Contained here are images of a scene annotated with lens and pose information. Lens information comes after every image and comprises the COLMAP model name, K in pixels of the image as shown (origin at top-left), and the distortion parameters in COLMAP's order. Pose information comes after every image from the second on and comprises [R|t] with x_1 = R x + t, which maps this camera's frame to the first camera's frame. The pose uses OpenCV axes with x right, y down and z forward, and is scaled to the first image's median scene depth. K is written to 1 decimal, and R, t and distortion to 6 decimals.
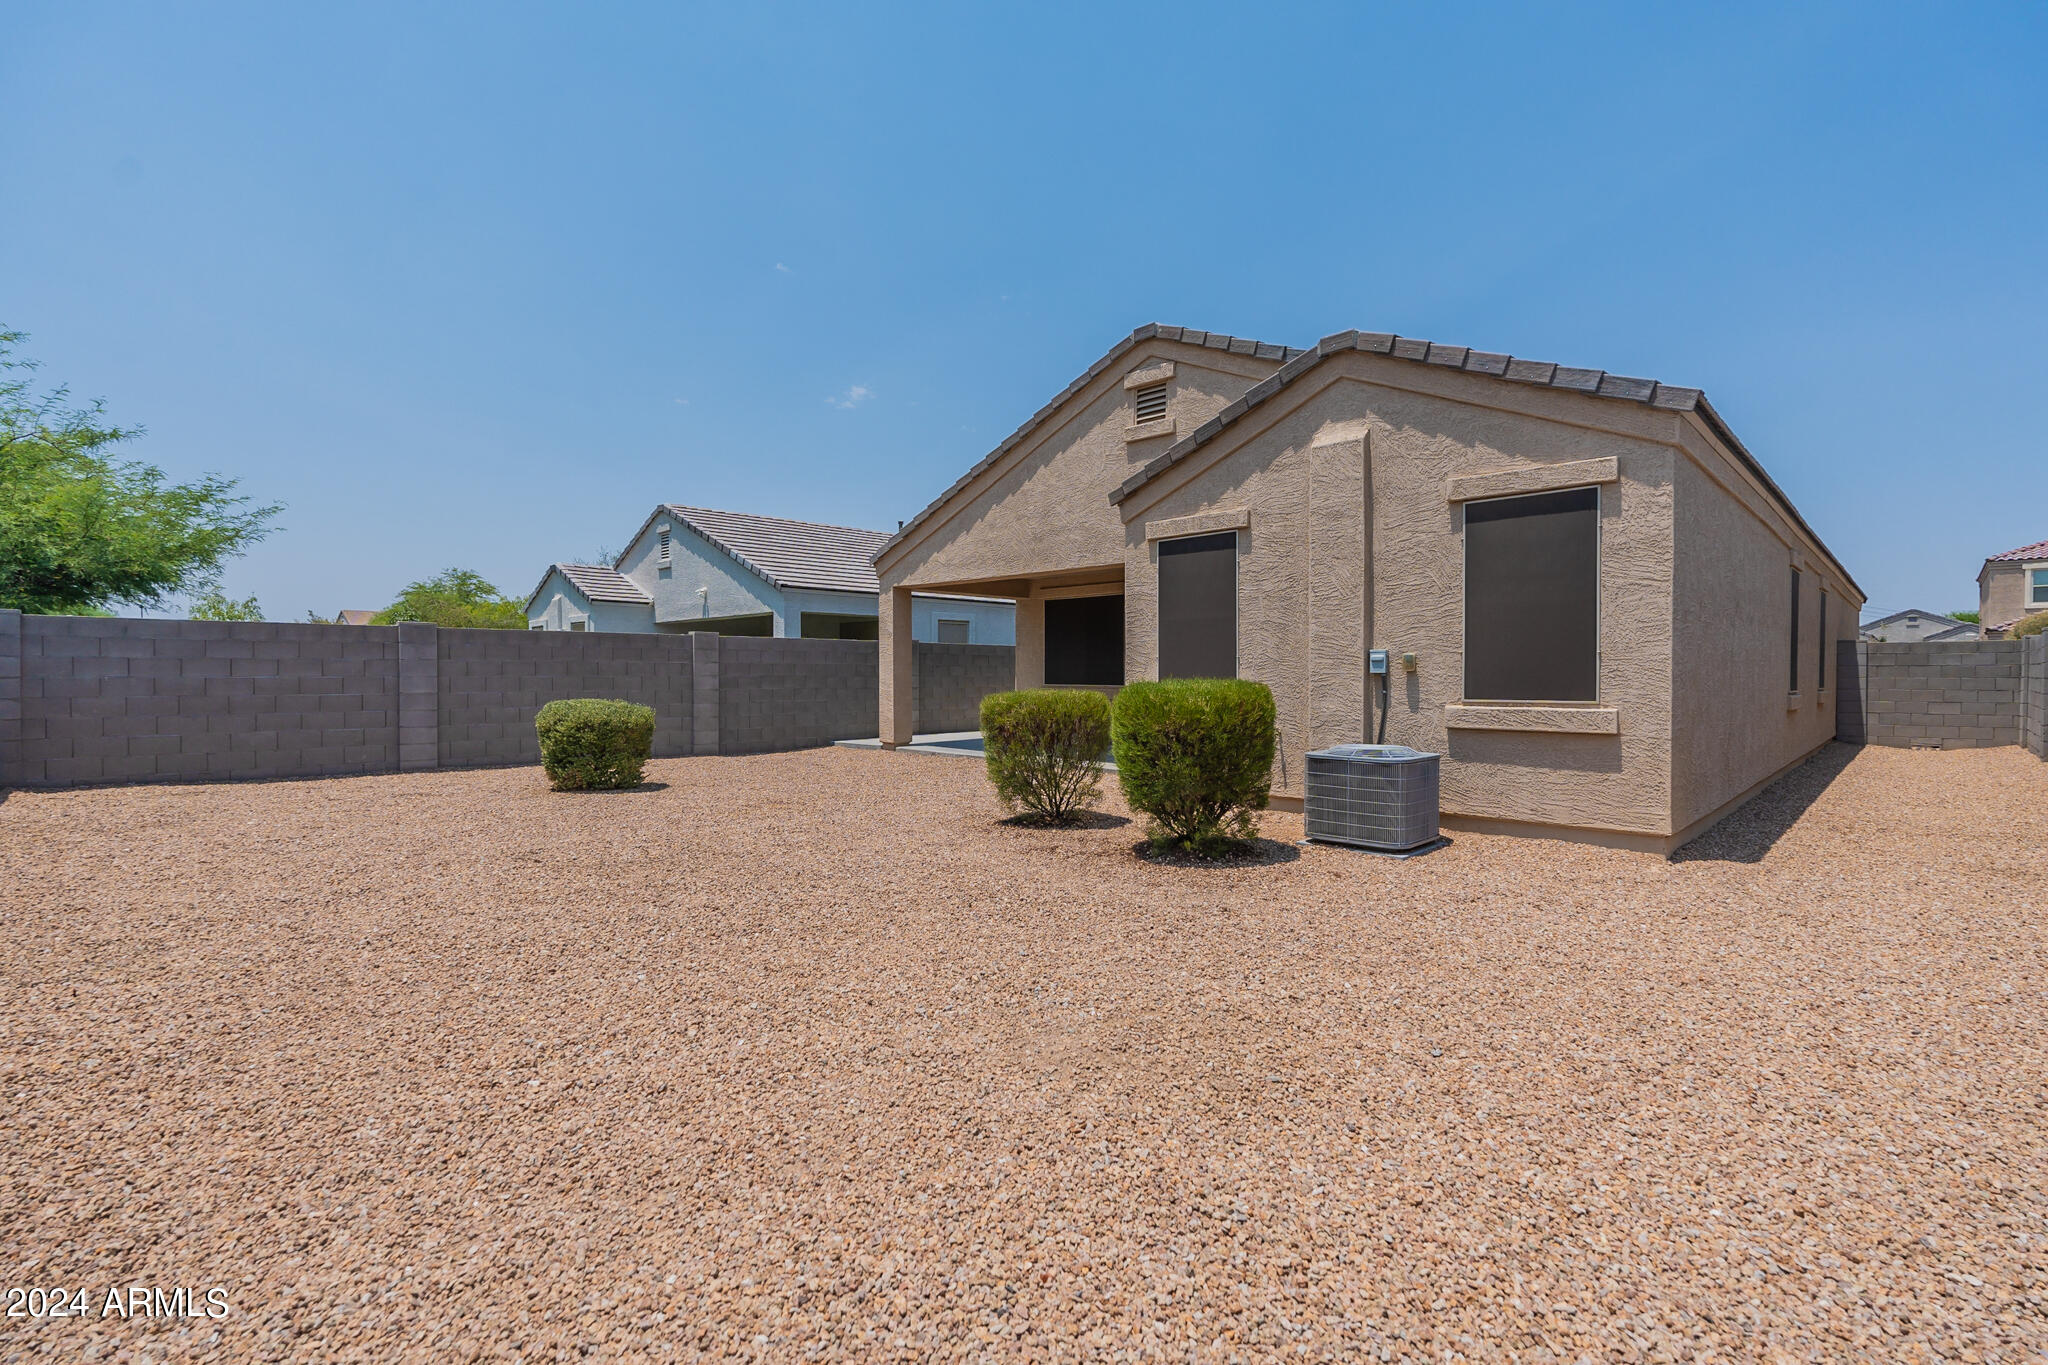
lens RADIAL K [[908.4, 0, 1023.9], [0, 908.4, 677.4], [0, 0, 1]] dist [0.000685, -0.000306]
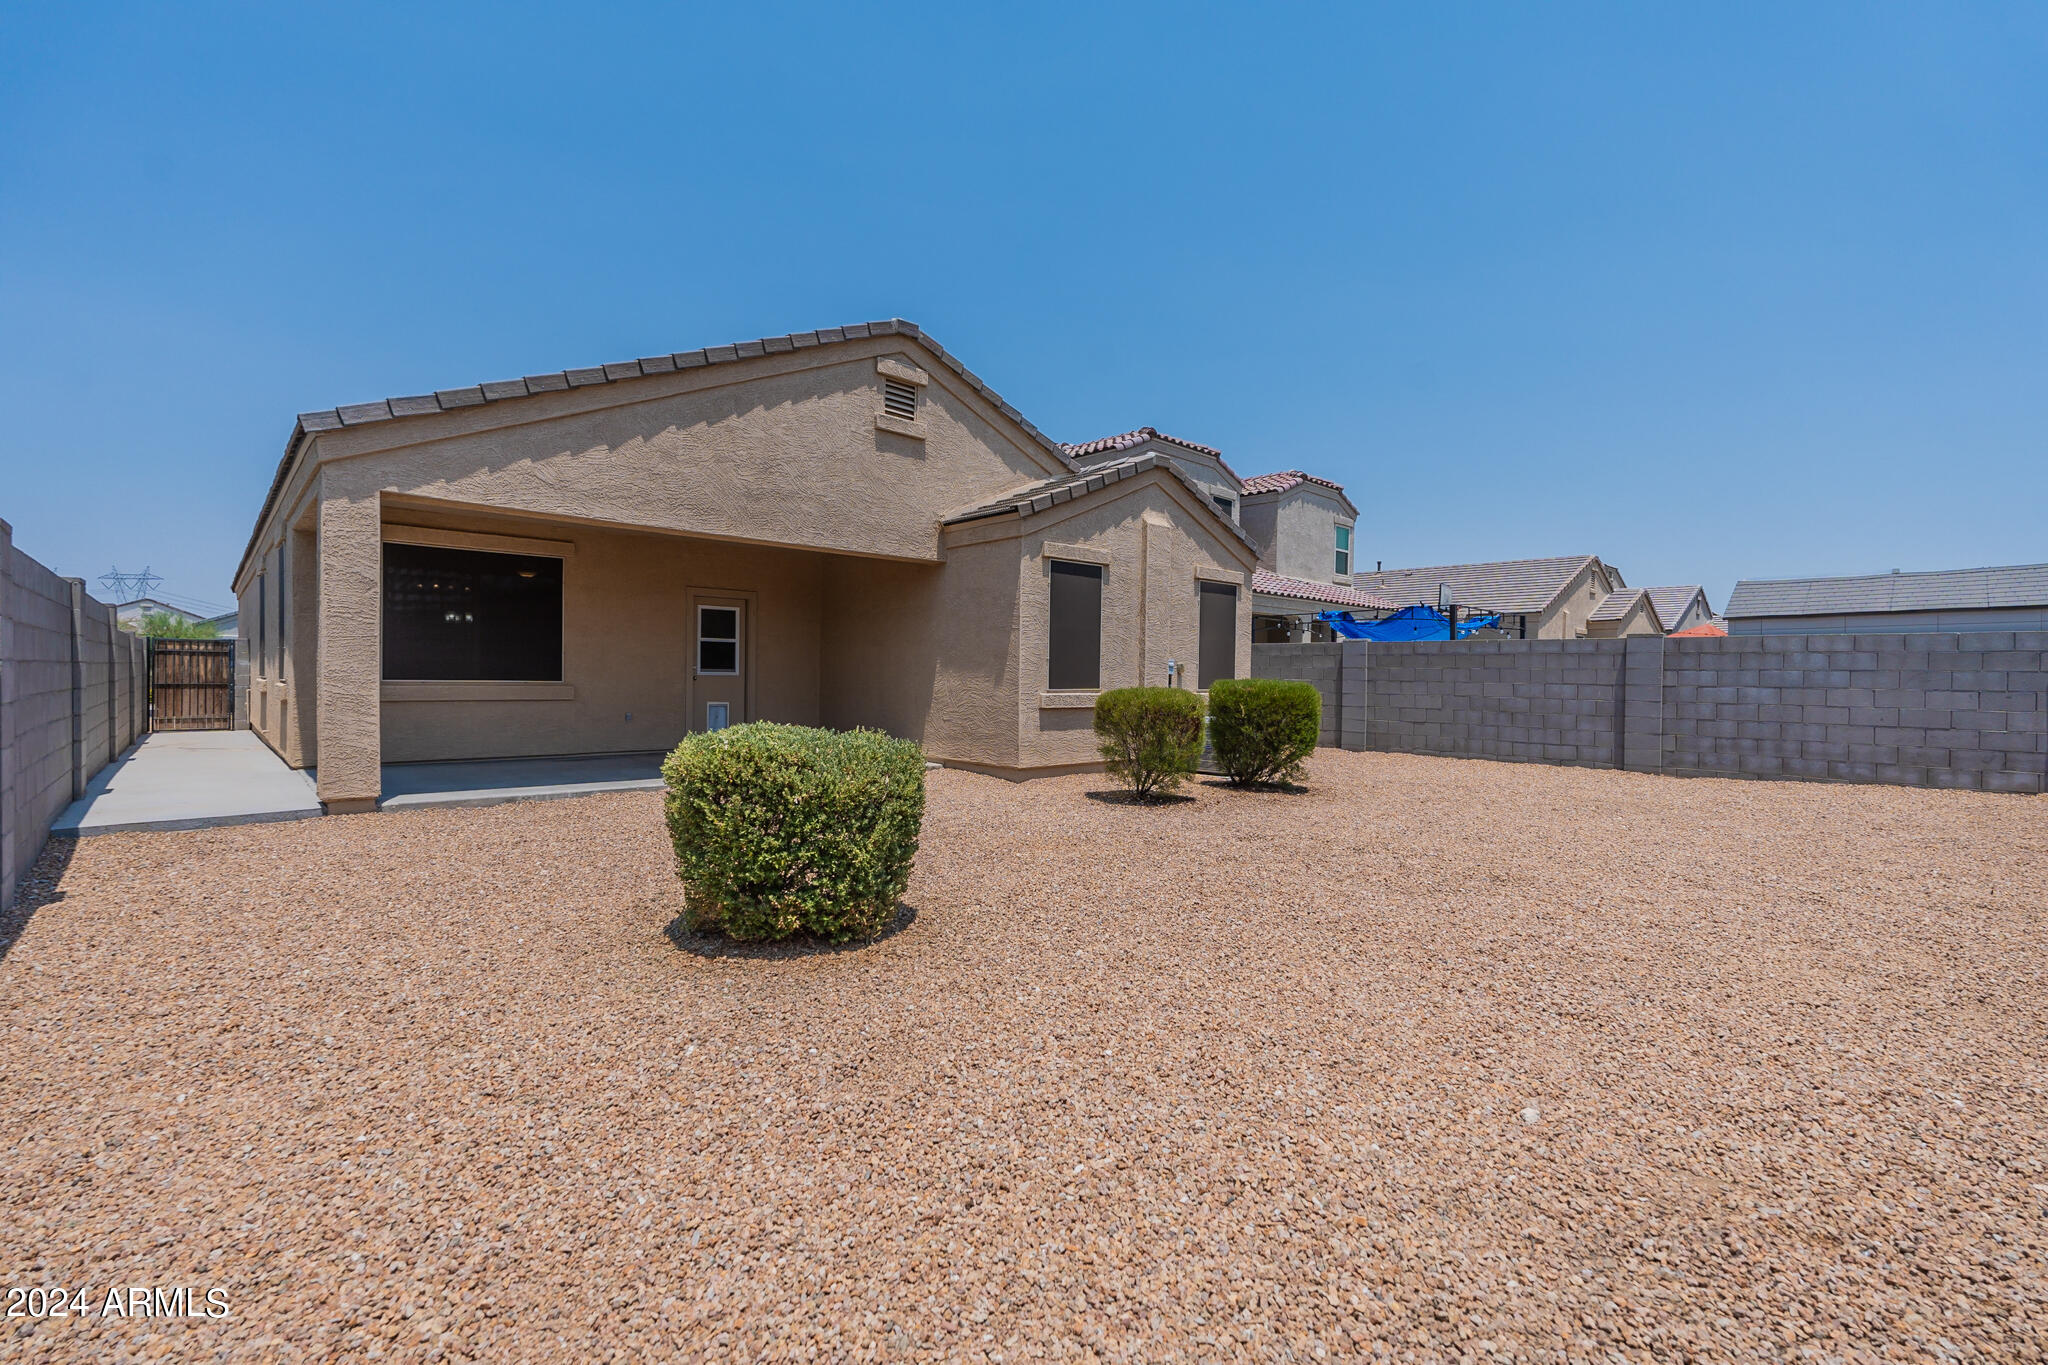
lens RADIAL K [[908.4, 0, 1018.2], [0, 908.4, 682.0], [0, 0, 1]] dist [0.000685, -0.000306]
pose [[0.049464, -0.009206, 0.998734, -0.839424], [-0.013394, 0.999861, 0.009880, -0.002026], [-0.998686, -0.013866, 0.049333, 0.800653]]
